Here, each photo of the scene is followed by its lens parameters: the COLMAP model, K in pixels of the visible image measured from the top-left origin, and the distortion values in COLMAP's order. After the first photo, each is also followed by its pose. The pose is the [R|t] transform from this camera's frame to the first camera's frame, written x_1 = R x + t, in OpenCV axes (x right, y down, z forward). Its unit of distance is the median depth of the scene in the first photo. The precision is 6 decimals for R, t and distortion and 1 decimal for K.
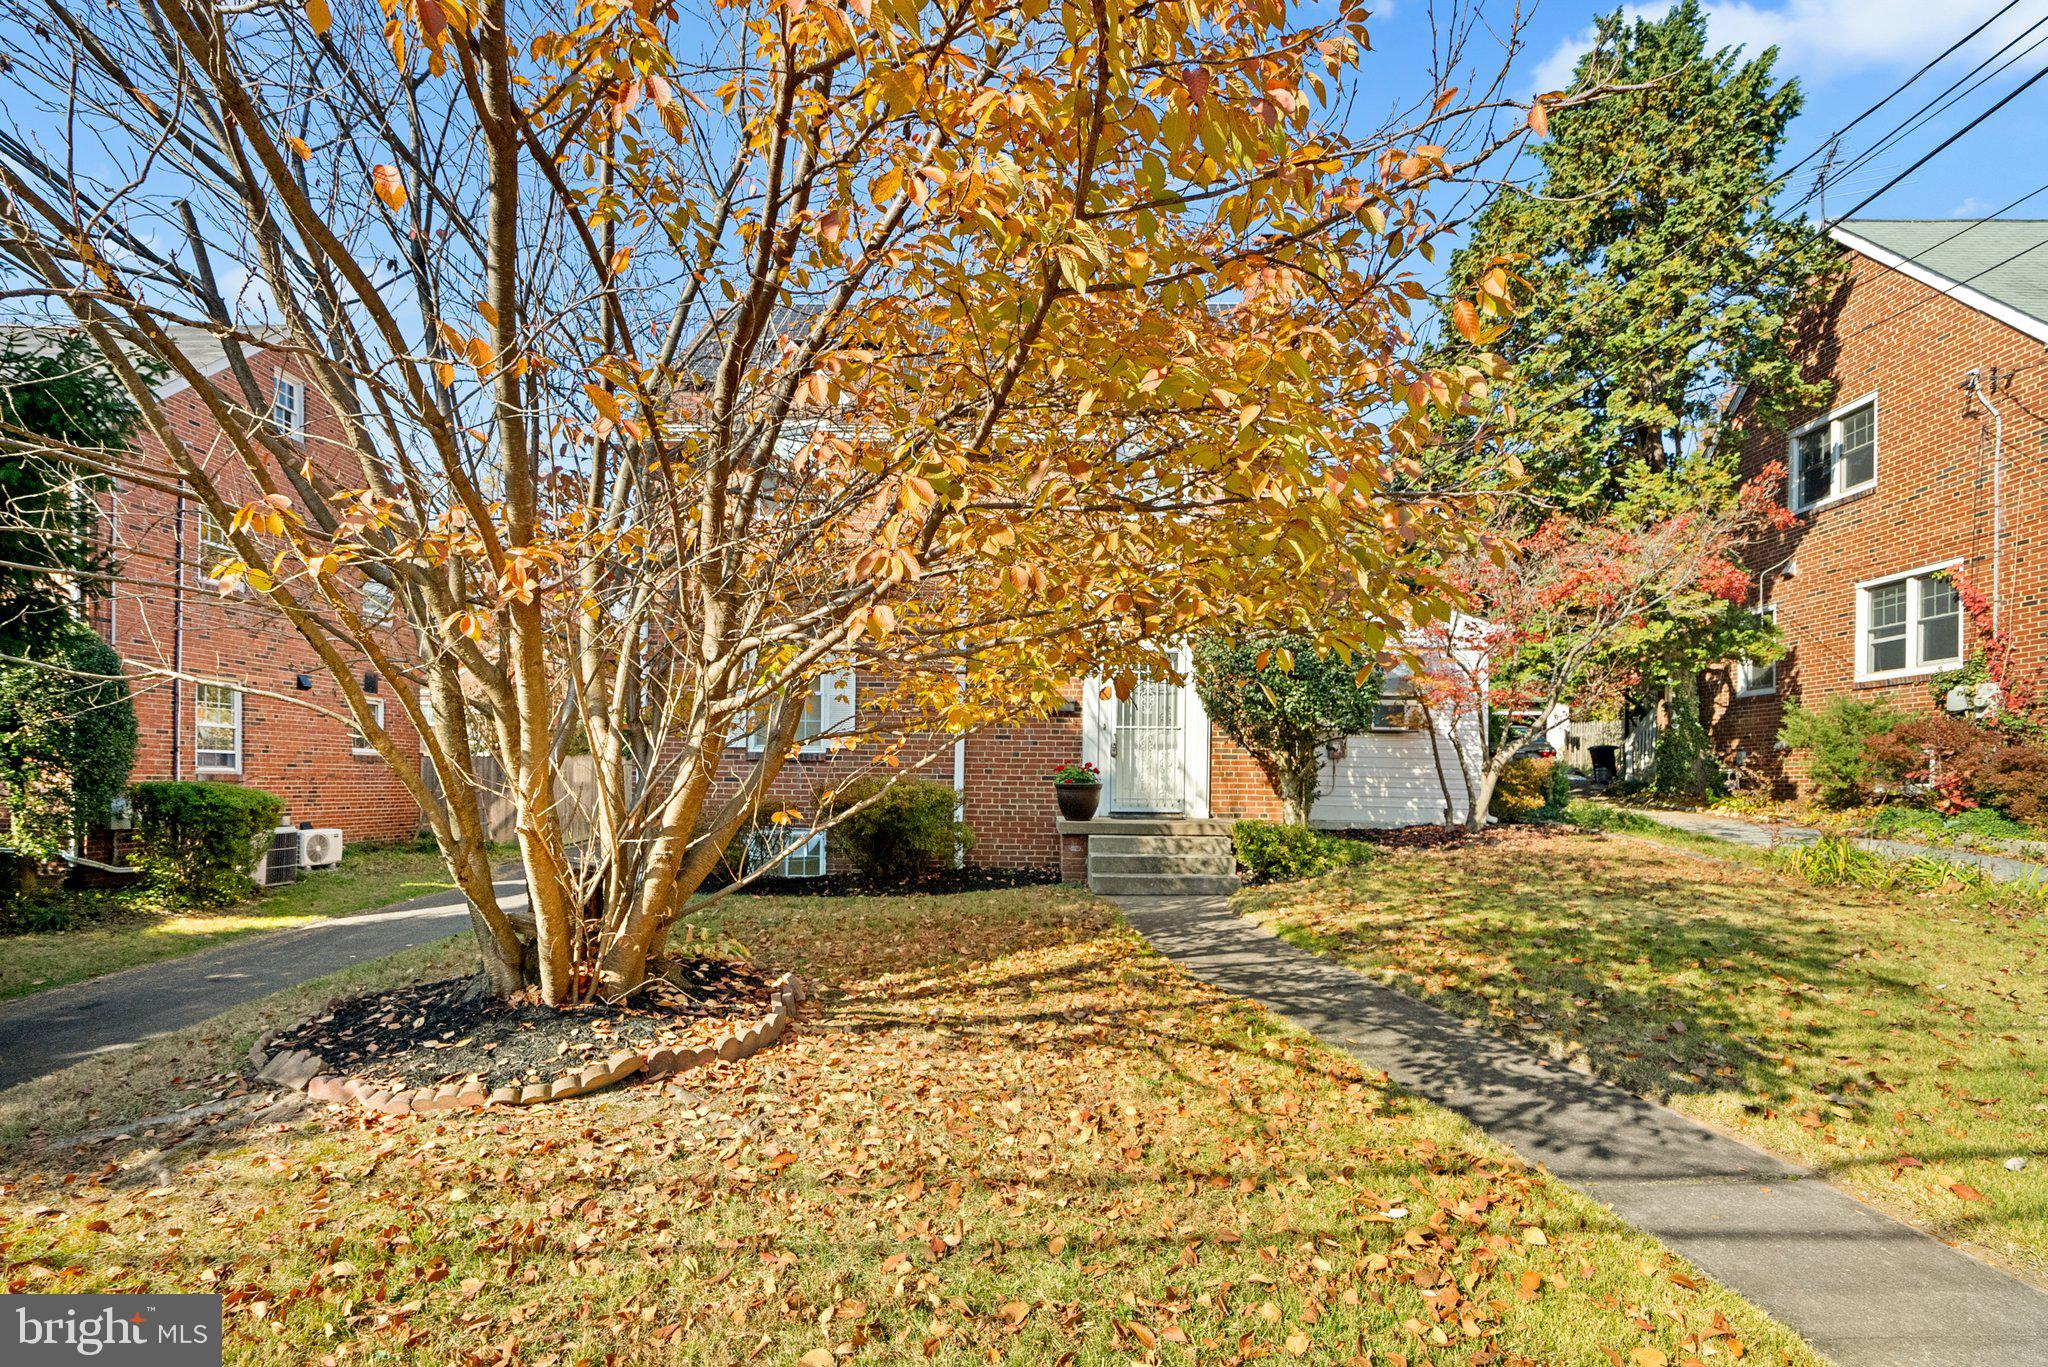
lens RADIAL K [[949.0, 0, 1029.7], [0, 949.0, 664.3], [0, 0, 1]] dist [-0.004146, -0.000805]
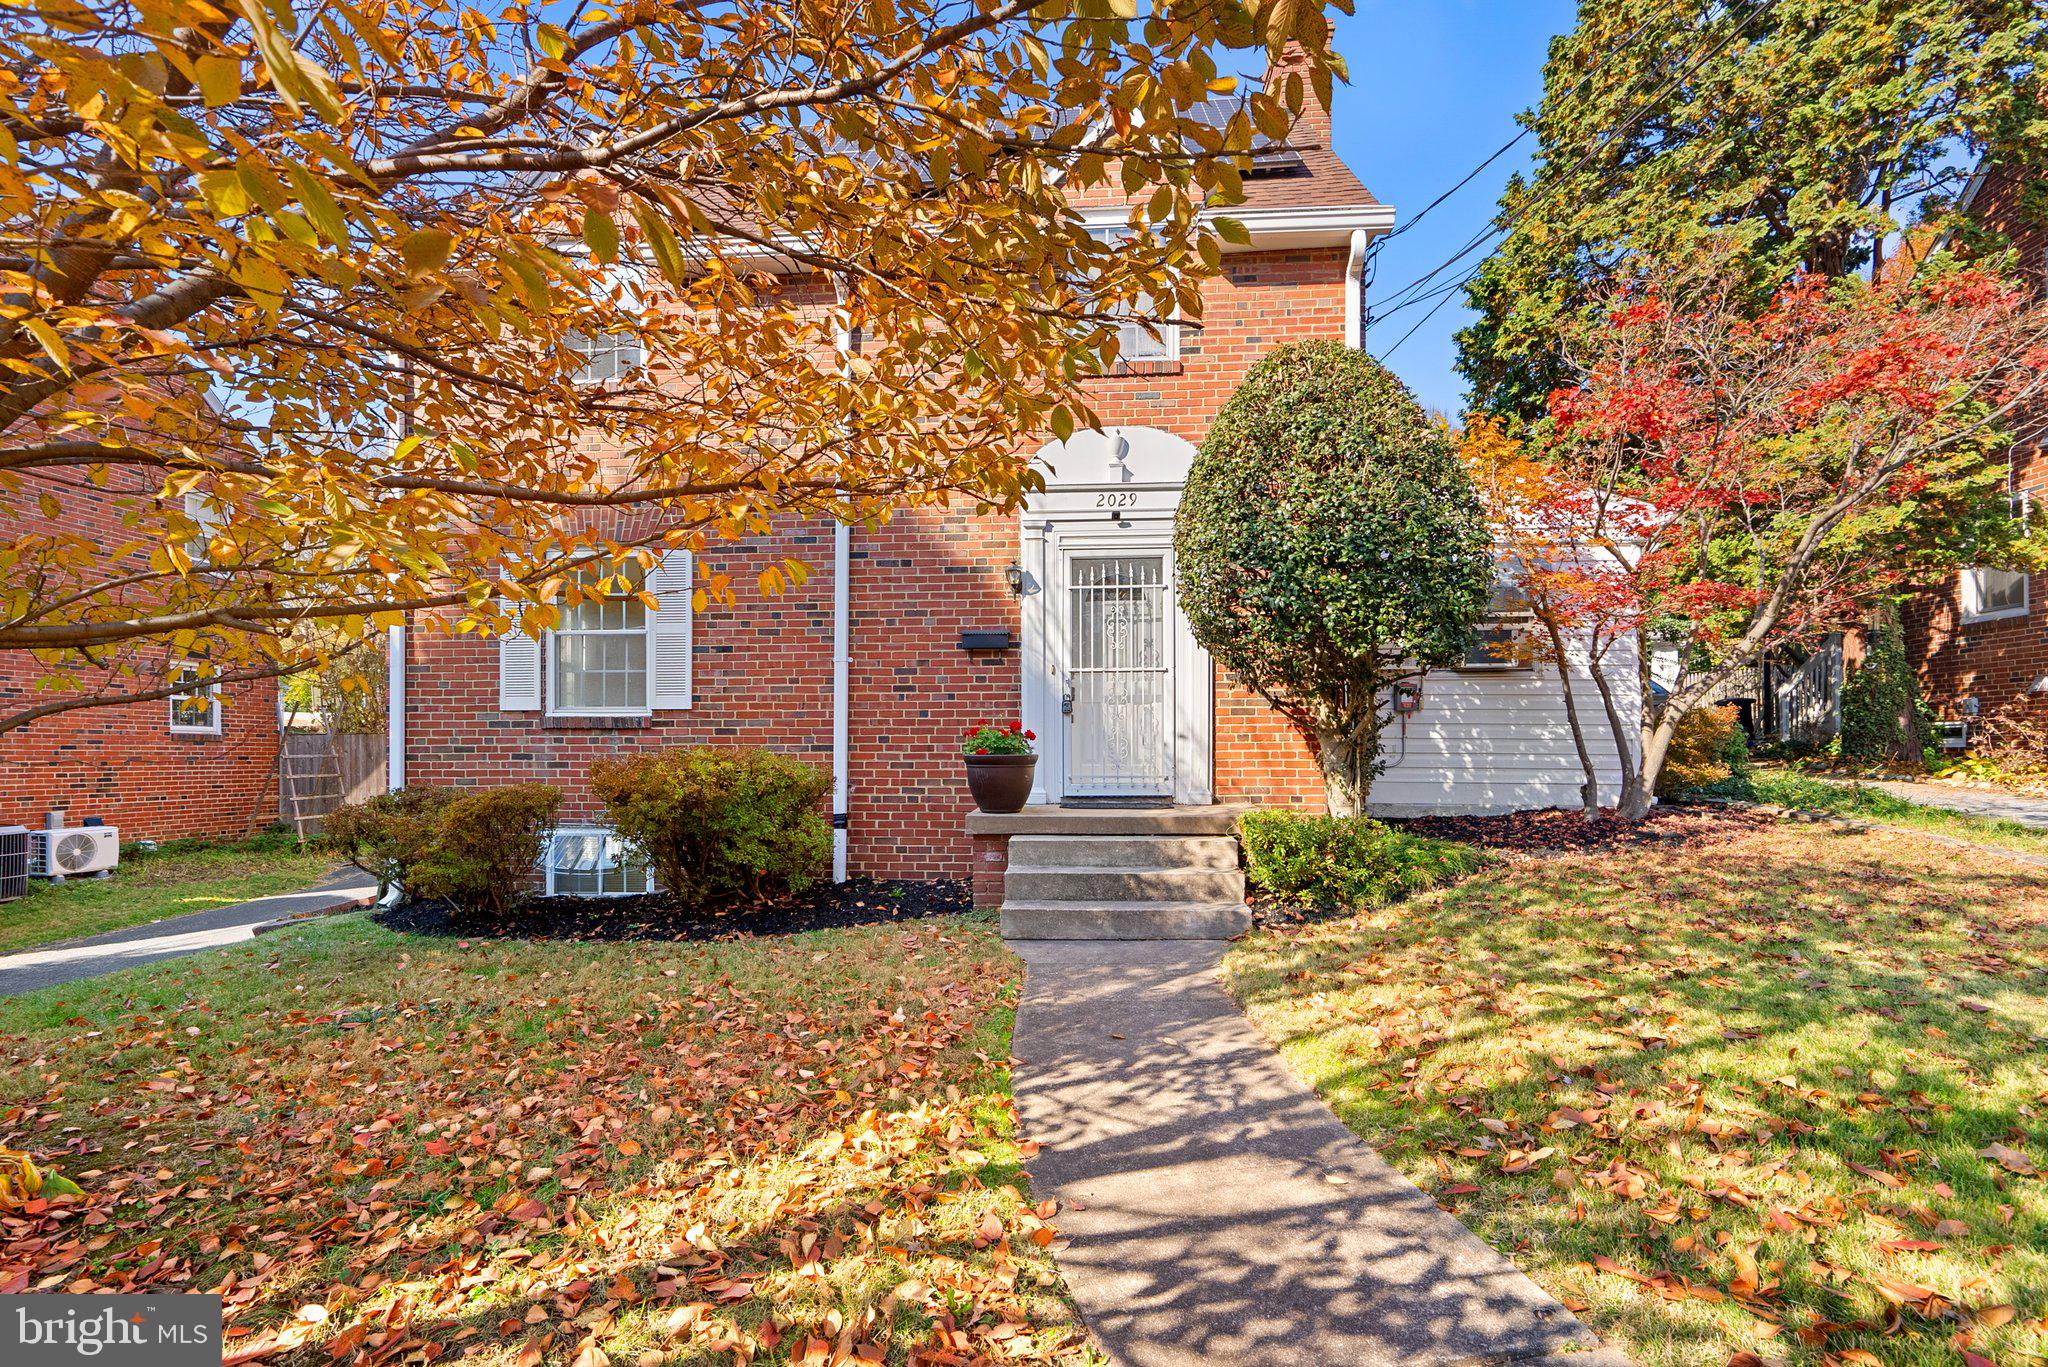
lens RADIAL K [[949.0, 0, 1012.7], [0, 949.0, 679.0], [0, 0, 1]] dist [-0.004146, -0.000805]
pose [[0.997677, -0.021453, -0.064651, 0.096943], [0.024413, 0.998673, 0.045350, 0.042845], [0.063592, -0.046823, 0.996877, 0.342631]]
